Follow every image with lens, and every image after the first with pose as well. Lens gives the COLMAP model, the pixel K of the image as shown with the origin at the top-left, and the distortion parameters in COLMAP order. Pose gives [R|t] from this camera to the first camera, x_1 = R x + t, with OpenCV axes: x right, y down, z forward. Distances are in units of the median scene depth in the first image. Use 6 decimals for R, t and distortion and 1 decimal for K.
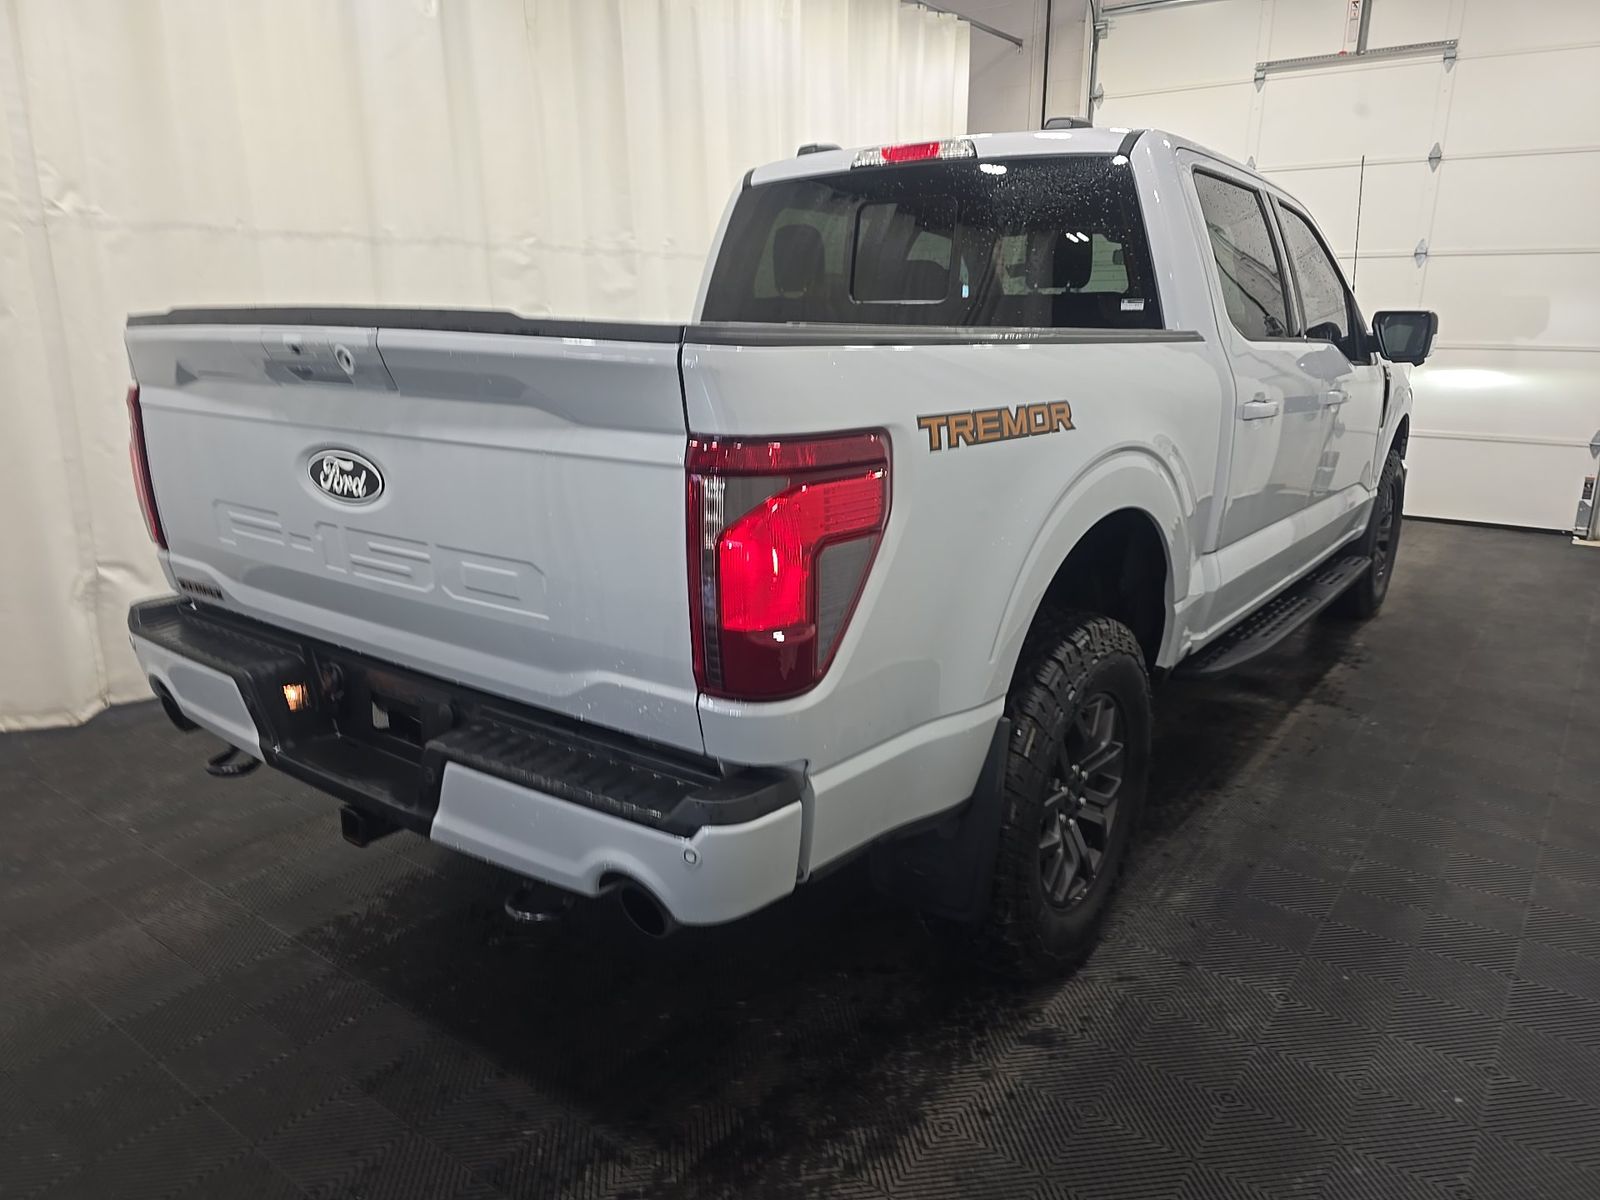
lens RADIAL K [[1107.3, 0, 806.3], [0, 1107.3, 604.1], [0, 0, 1]] dist [0.046181, -0.032226]
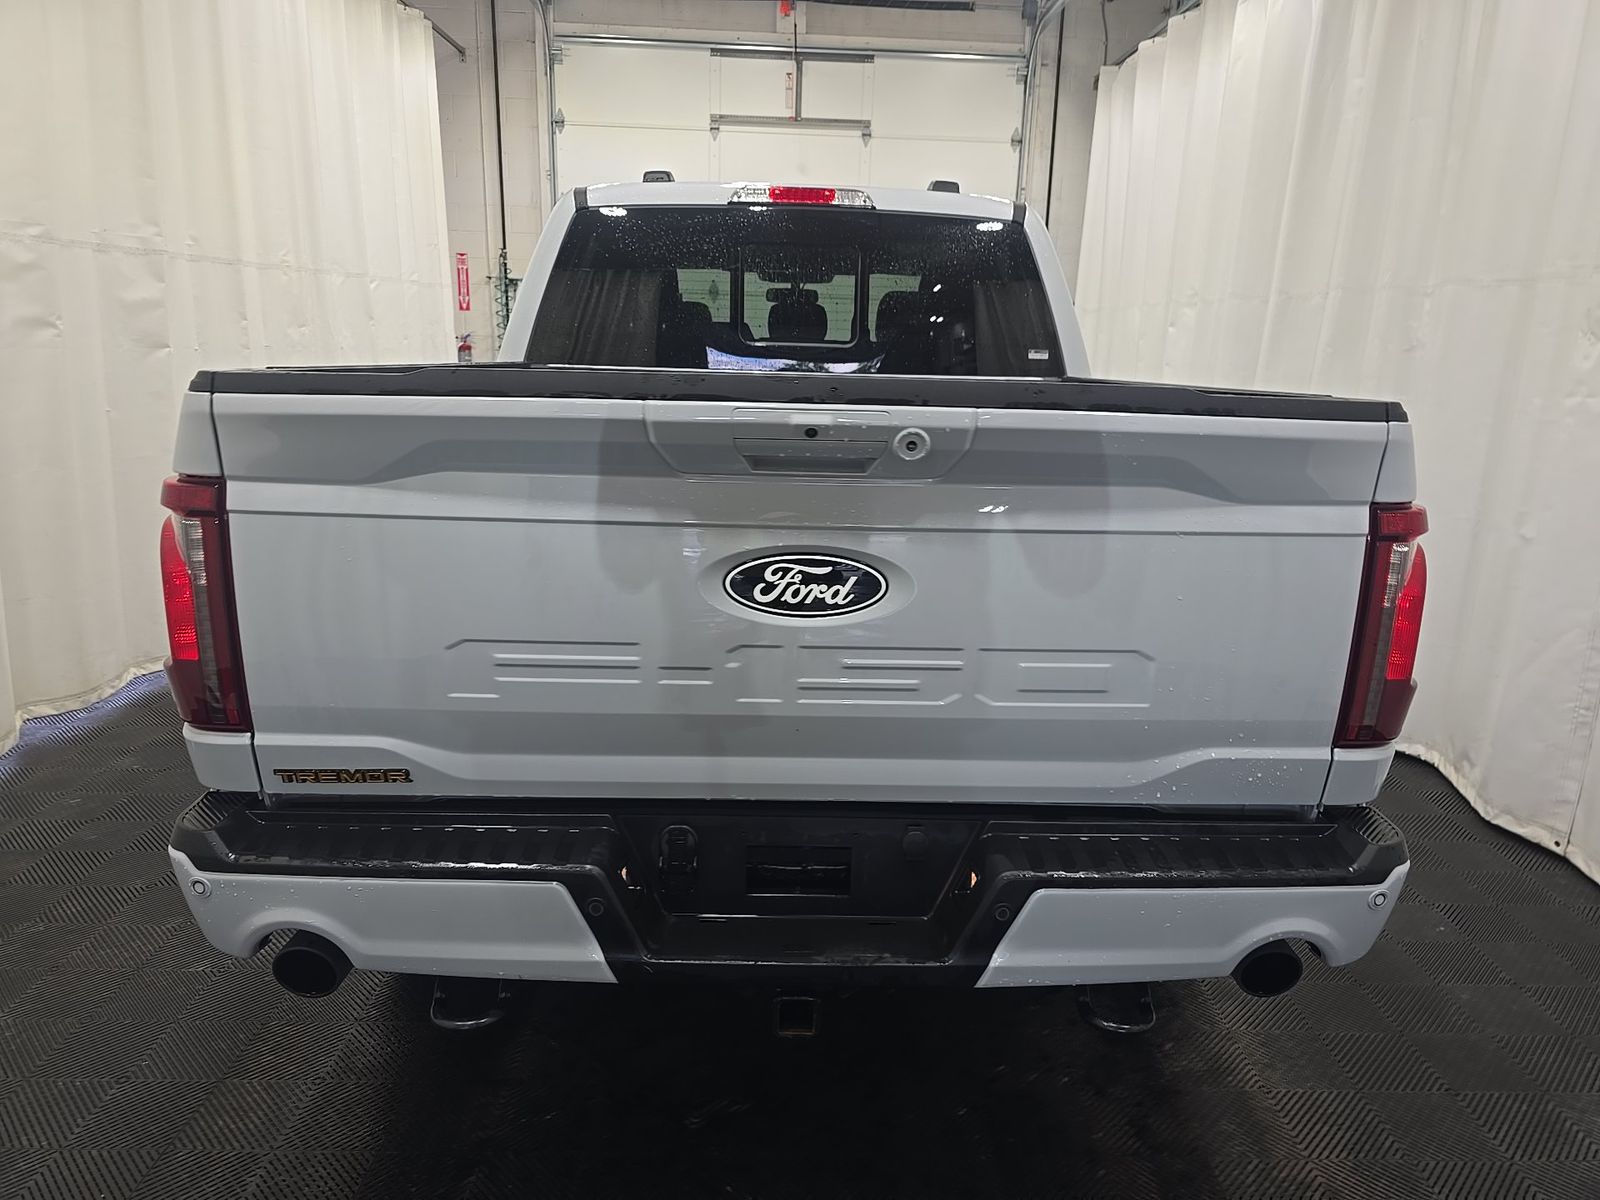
lens RADIAL K [[1107.3, 0, 808.4], [0, 1107.3, 603.8], [0, 0, 1]] dist [0.046181, -0.032226]
pose [[0.785340, -0.129246, 0.605423, -0.754687], [0.134190, 0.990252, 0.037332, -0.109120], [-0.604346, 0.051923, 0.795028, 0.305381]]
